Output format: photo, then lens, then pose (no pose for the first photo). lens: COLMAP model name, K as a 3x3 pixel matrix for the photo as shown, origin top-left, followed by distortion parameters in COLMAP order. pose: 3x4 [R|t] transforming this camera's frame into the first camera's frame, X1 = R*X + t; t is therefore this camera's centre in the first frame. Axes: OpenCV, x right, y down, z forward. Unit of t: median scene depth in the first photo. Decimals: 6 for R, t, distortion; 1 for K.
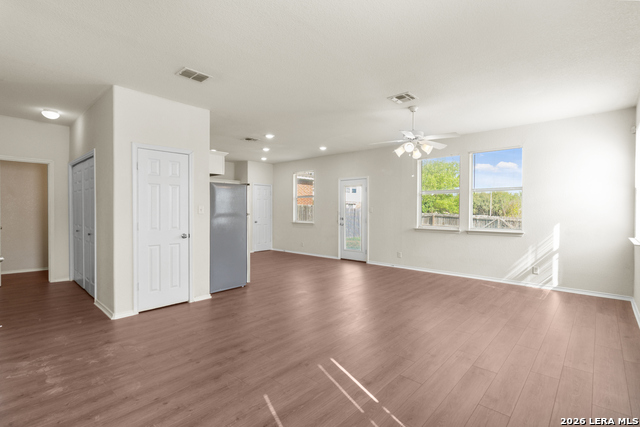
lens RADIAL K [[300.3, 0, 325.4], [0, 300.3, 214.3], [0, 0, 1]] dist [0.005239, -0.000862]
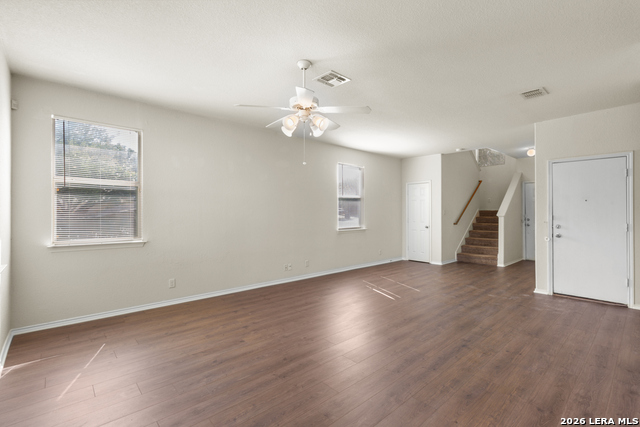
lens RADIAL K [[300.3, 0, 332.0], [0, 300.3, 209.9], [0, 0, 1]] dist [0.005239, -0.000862]
pose [[-0.997809, -0.003598, 0.066060, 0.120178], [-0.002980, 0.999951, 0.009454, -0.016840], [-0.066091, 0.009236, -0.997771, 1.092648]]
